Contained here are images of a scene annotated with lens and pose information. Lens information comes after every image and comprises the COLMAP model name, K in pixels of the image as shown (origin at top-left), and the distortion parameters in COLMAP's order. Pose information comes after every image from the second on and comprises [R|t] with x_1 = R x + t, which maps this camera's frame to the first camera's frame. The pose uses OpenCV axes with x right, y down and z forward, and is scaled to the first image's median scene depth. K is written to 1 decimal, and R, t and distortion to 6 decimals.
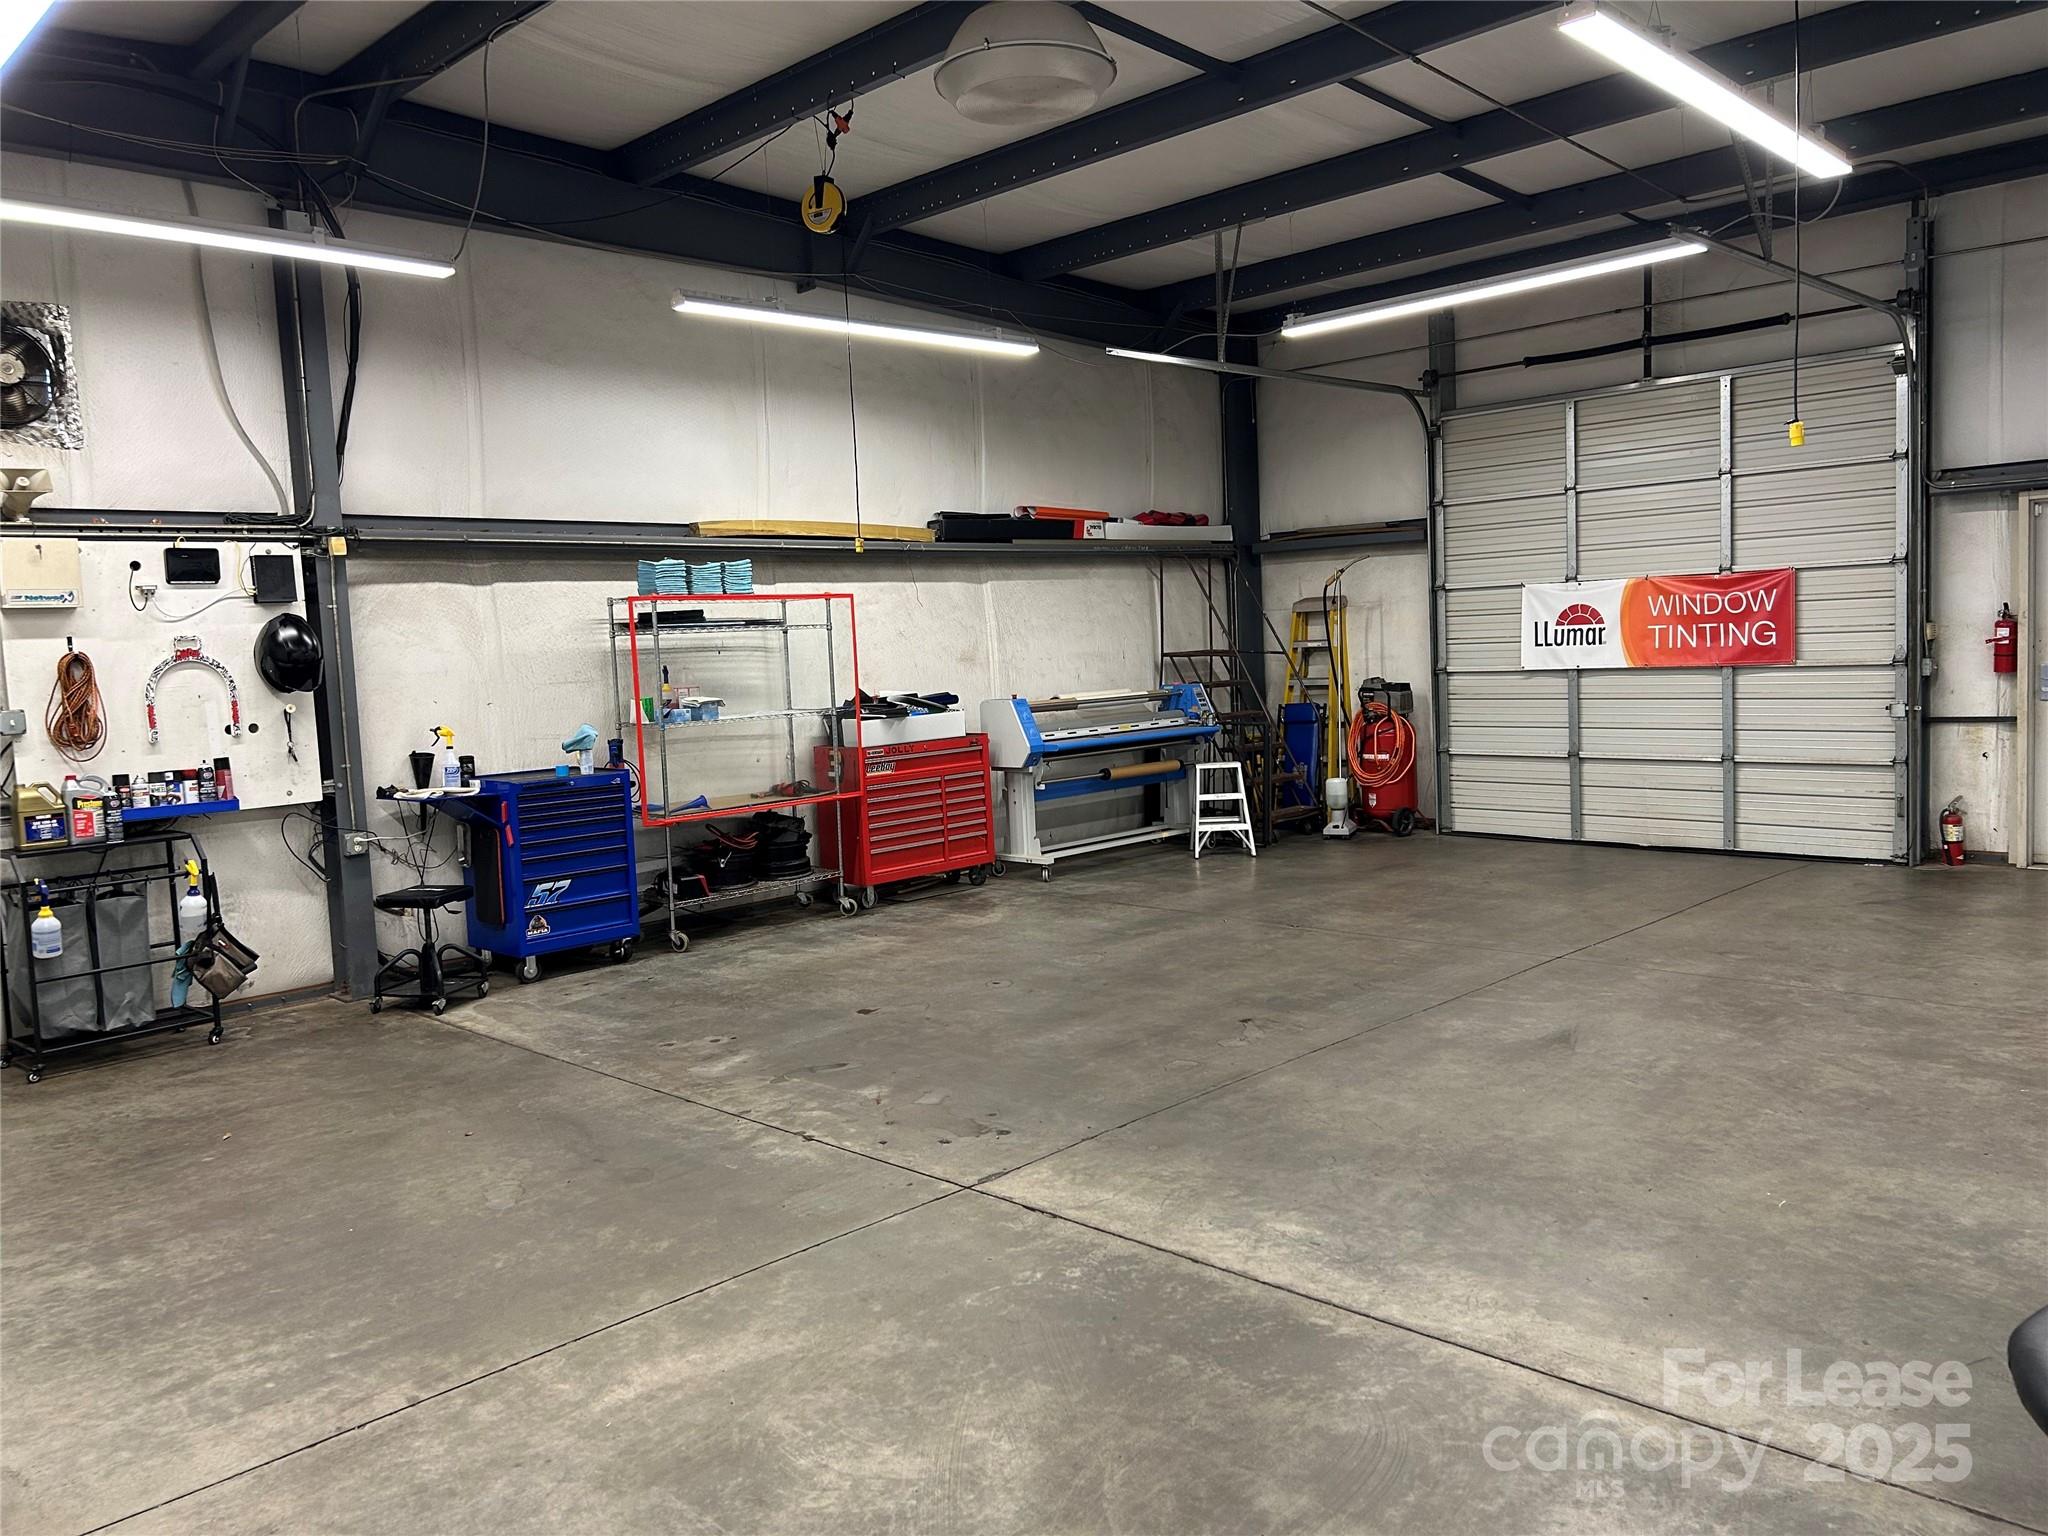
lens RADIAL K [[1536.2, 0, 1039.2], [0, 1536.2, 768.1], [0, 0, 1]] dist [0.053939, -0.053037]
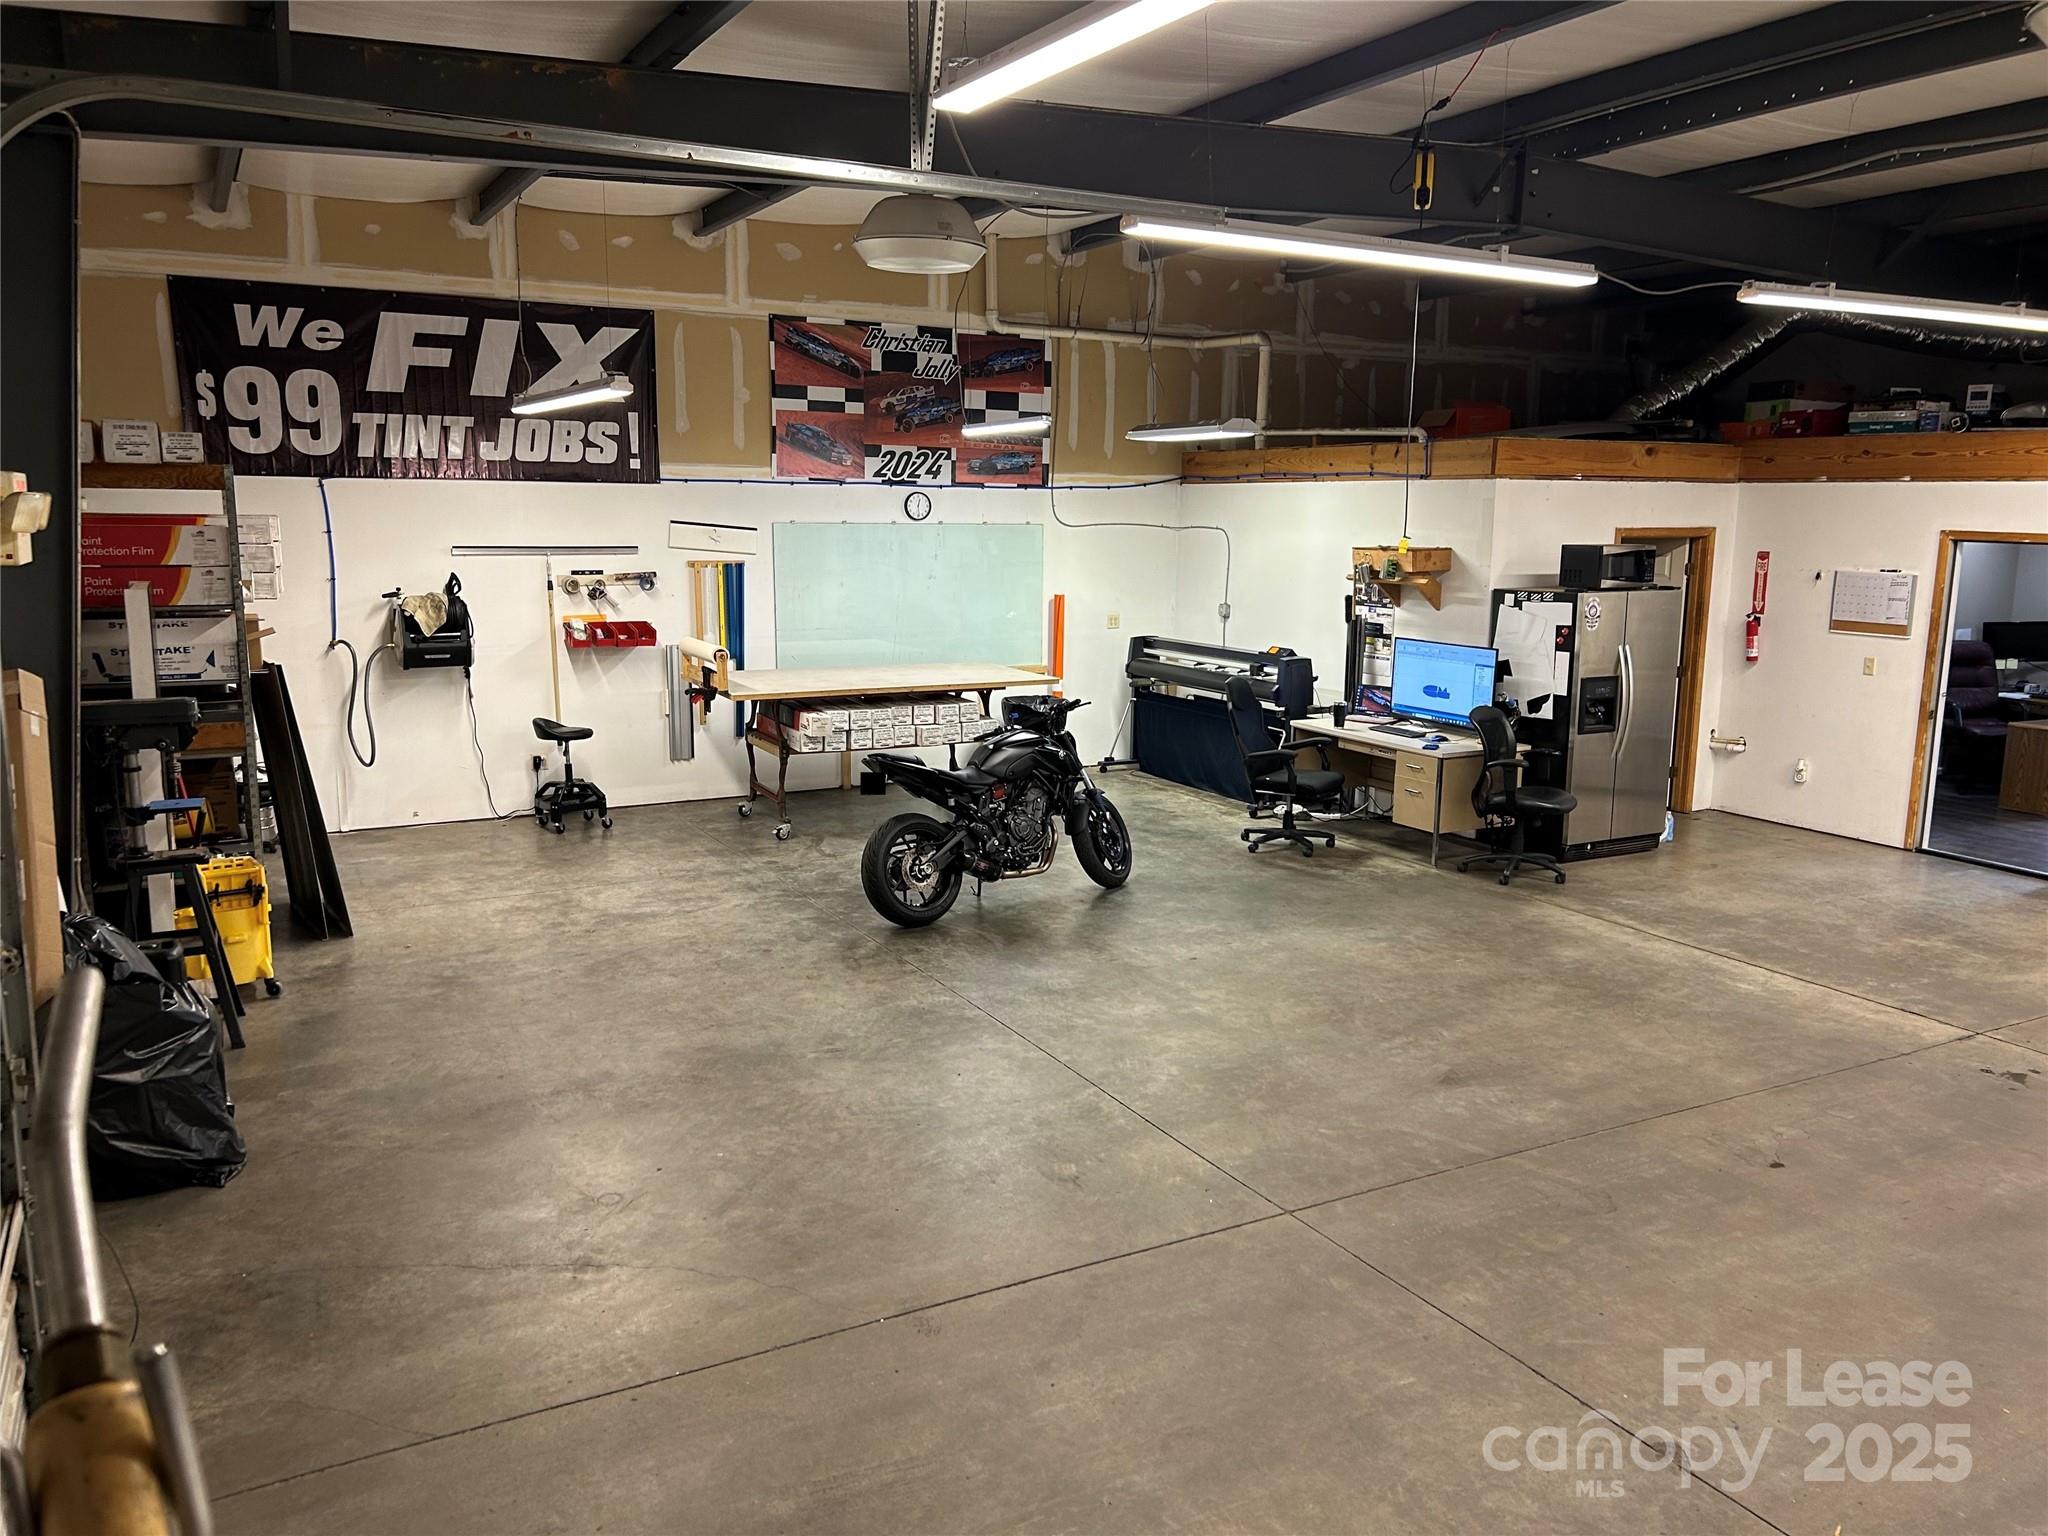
lens RADIAL K [[1536.2, 0, 1044.1], [0, 1536.2, 778.0], [0, 0, 1]] dist [0.053939, -0.053037]
pose [[-0.956204, -0.015571, 0.292286, 0.293740], [0.059657, 0.967255, 0.246697, -0.301078], [-0.286557, 0.253330, -0.923964, 1.989458]]
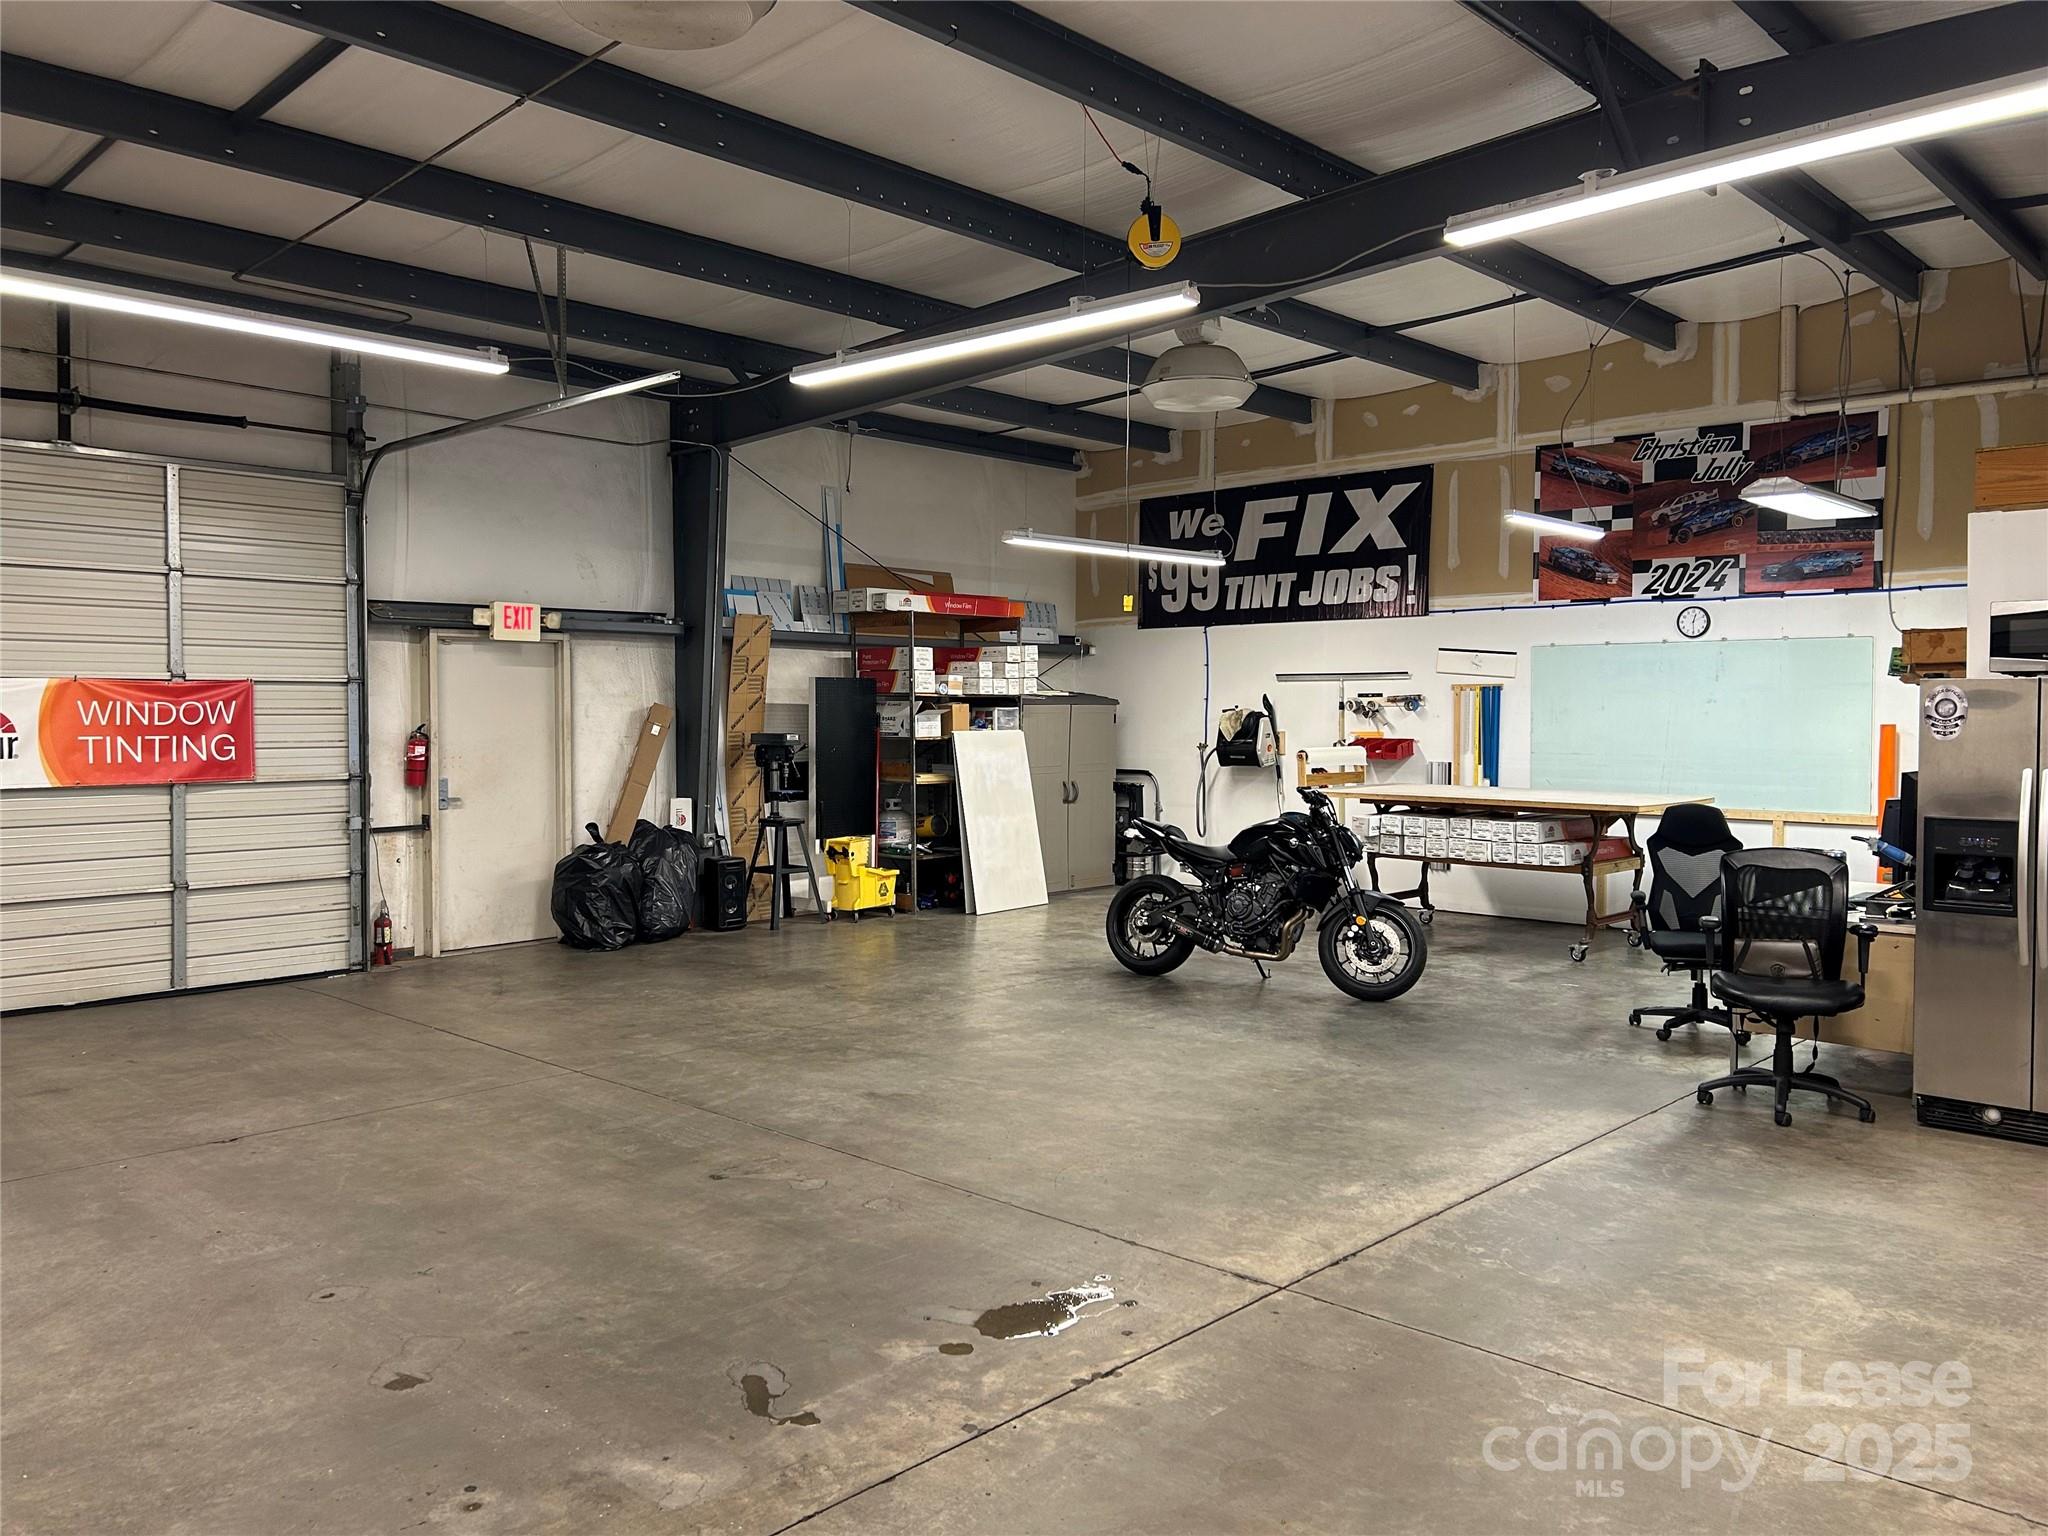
lens RADIAL K [[1536.2, 0, 1023.6], [0, 1536.2, 758.4], [0, 0, 1]] dist [0.053939, -0.053037]
pose [[-0.008384, 0.013457, 0.999874, -0.772247], [0.089364, 0.995919, -0.012654, -0.042619], [-0.995964, 0.089246, -0.009552, 0.876136]]
